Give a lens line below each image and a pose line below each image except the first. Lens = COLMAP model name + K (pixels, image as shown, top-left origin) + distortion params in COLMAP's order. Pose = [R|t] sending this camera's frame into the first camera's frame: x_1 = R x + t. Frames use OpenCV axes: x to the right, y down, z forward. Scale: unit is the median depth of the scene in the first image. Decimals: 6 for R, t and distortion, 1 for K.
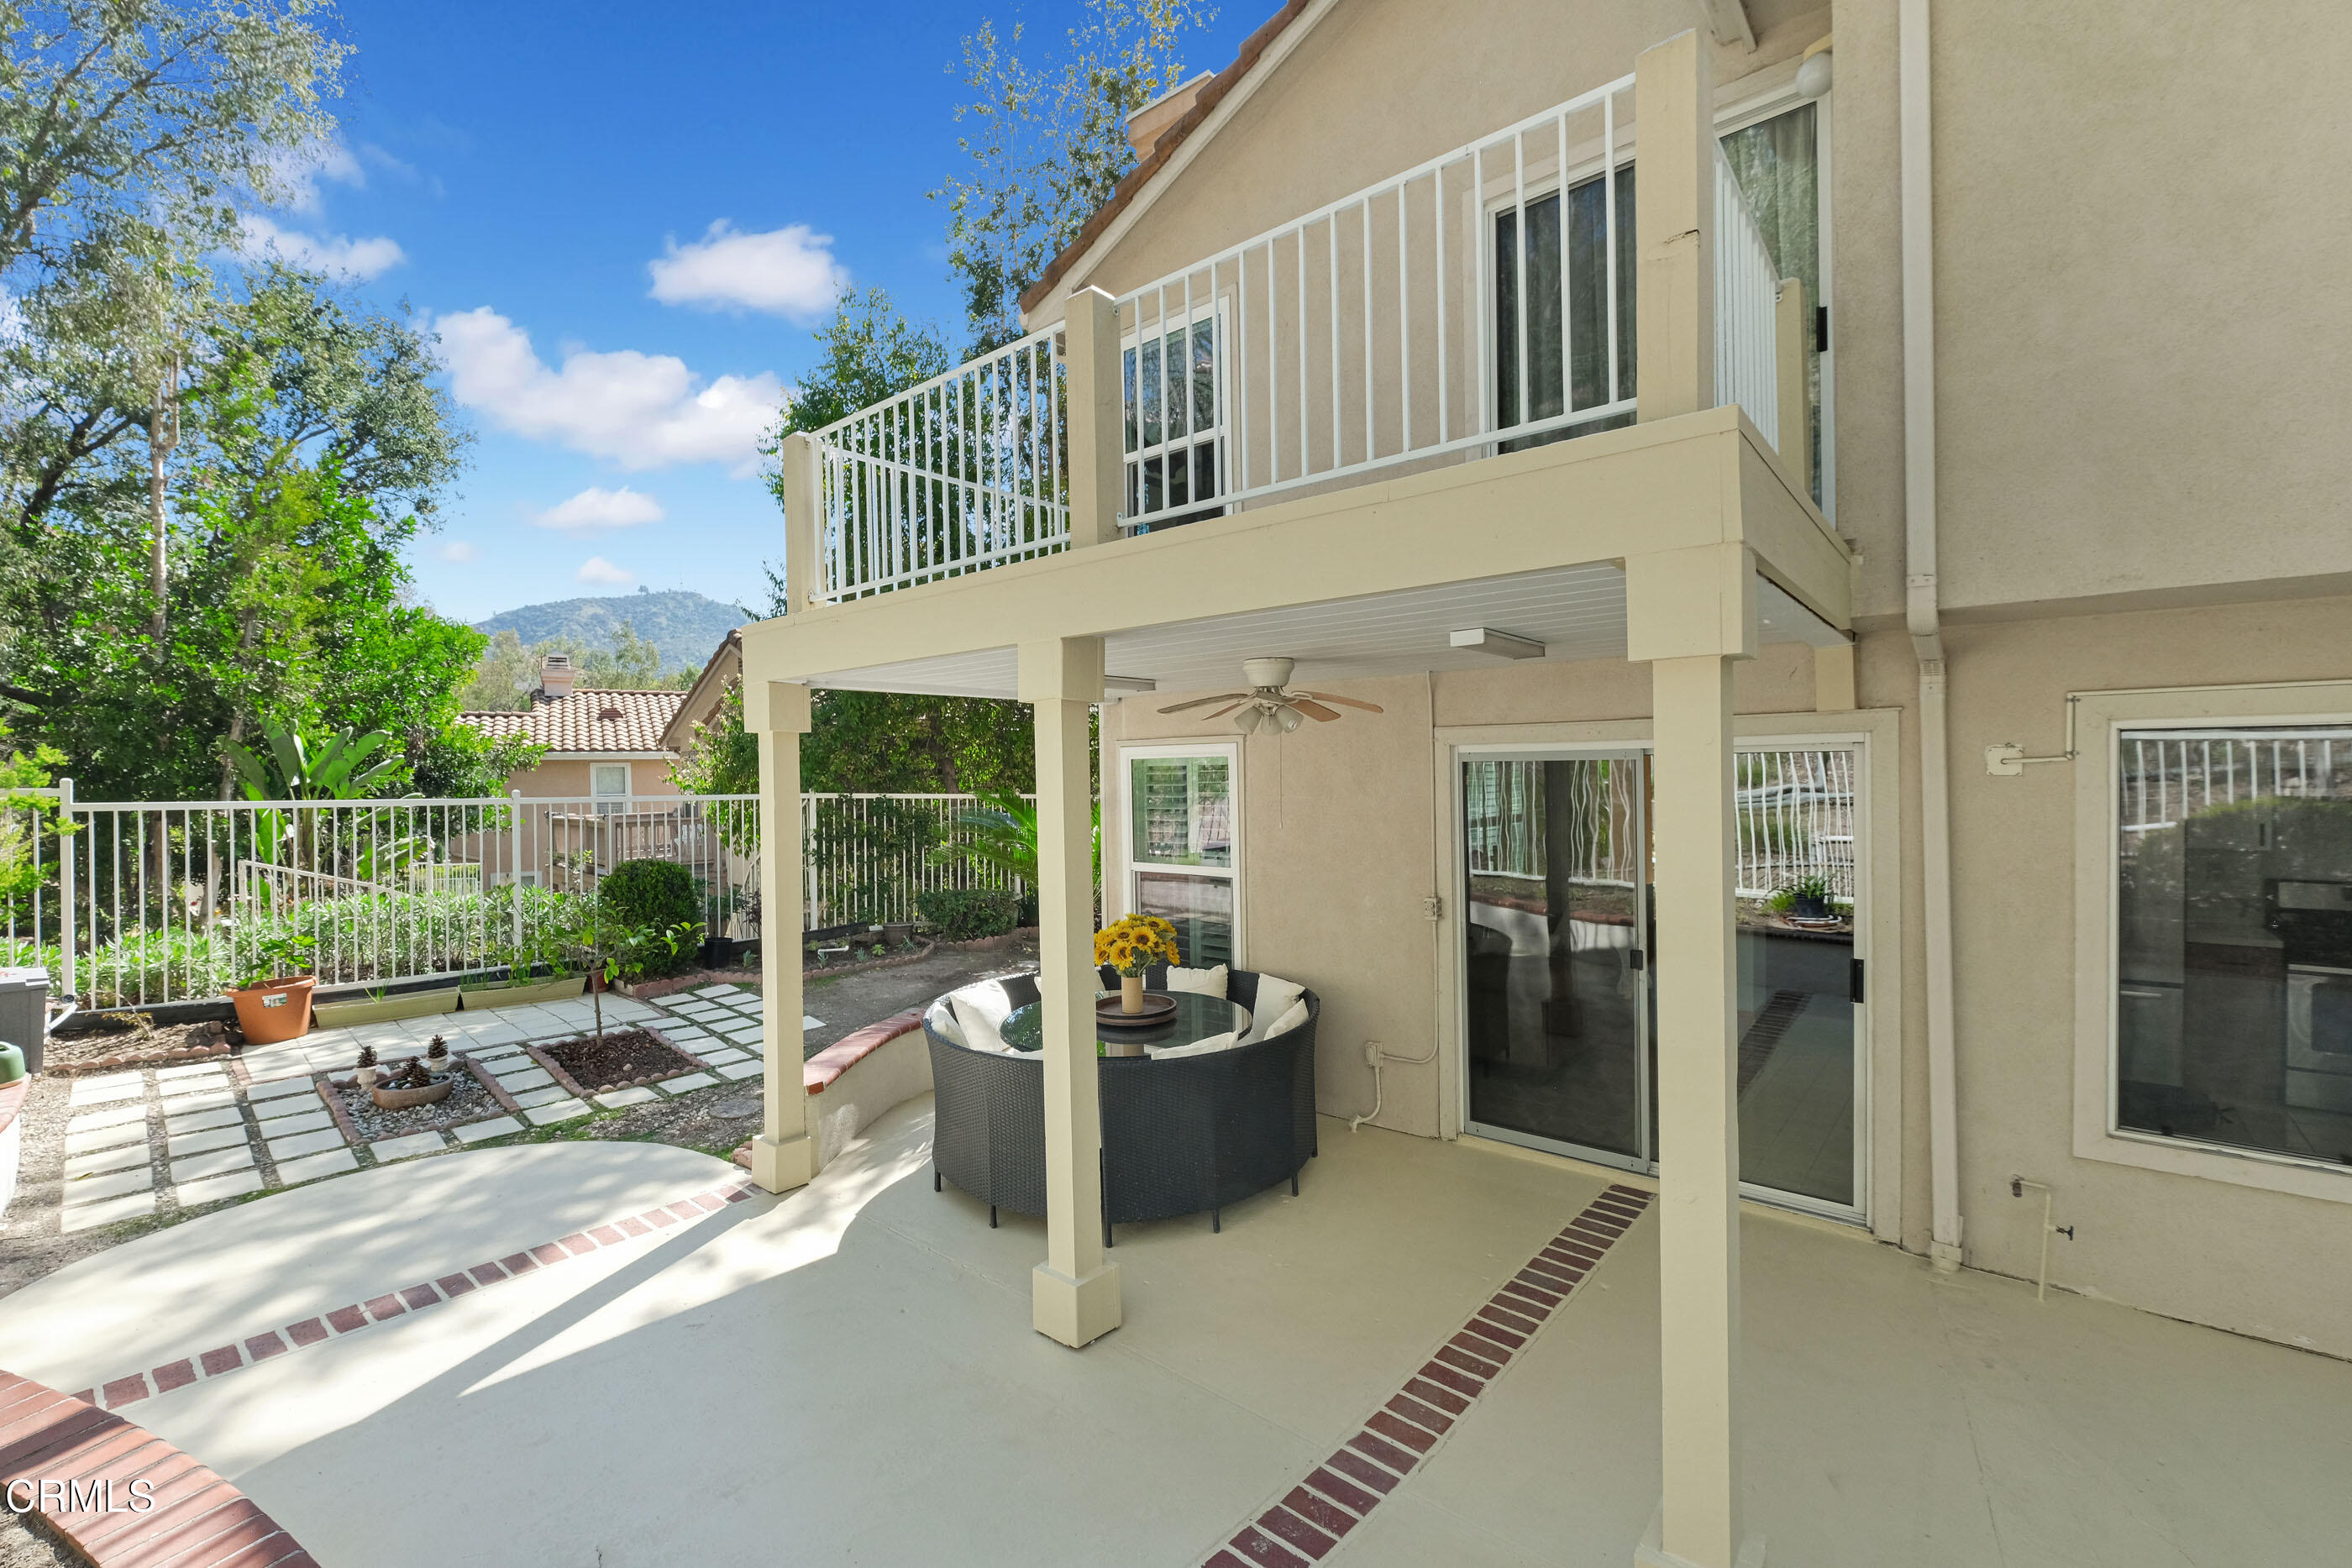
lens RADIAL K [[1005.3, 0, 1171.6], [0, 1005.3, 785.1], [0, 0, 1]] dist [-0.007464, 0.000238]
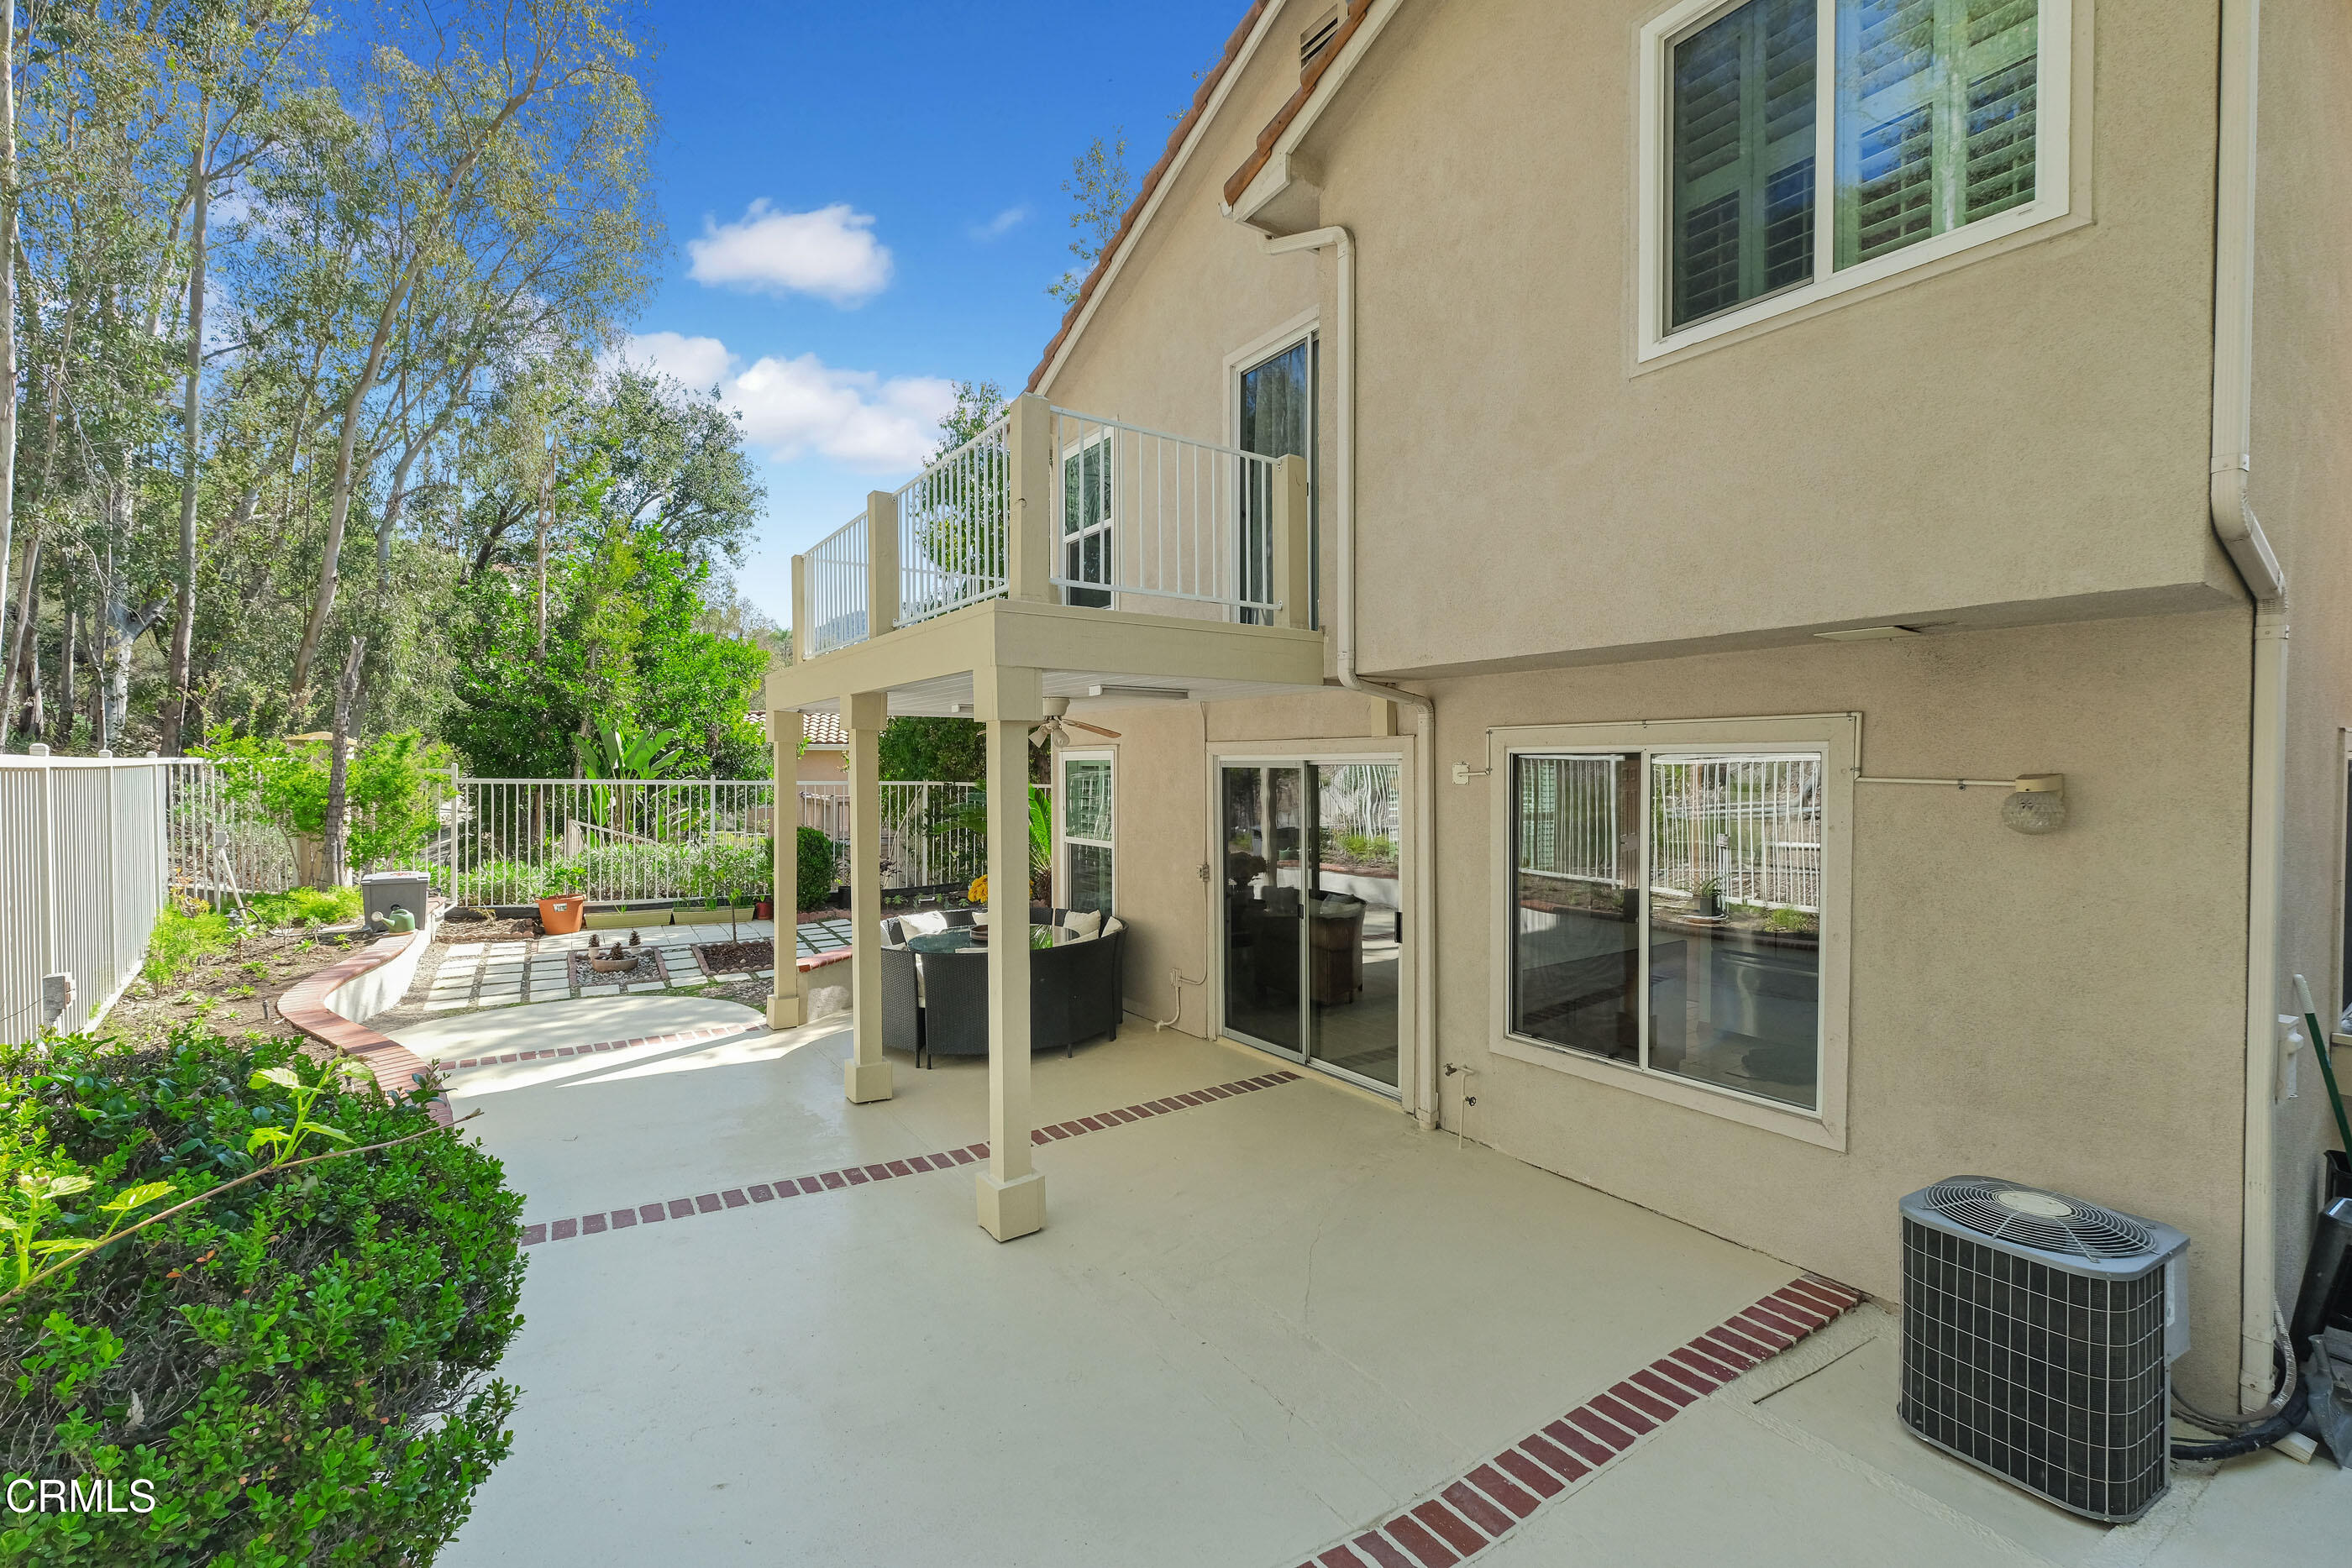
lens RADIAL K [[1018.3, 0, 1180.1], [0, 1018.3, 779.8], [0, 0, 1]] dist [-0.003046, -0.000284]
pose [[0.964408, 0.018749, -0.263753, 0.466123], [-0.018243, 0.999824, 0.004370, -0.008452], [0.263789, 0.000597, 0.964580, -0.285554]]
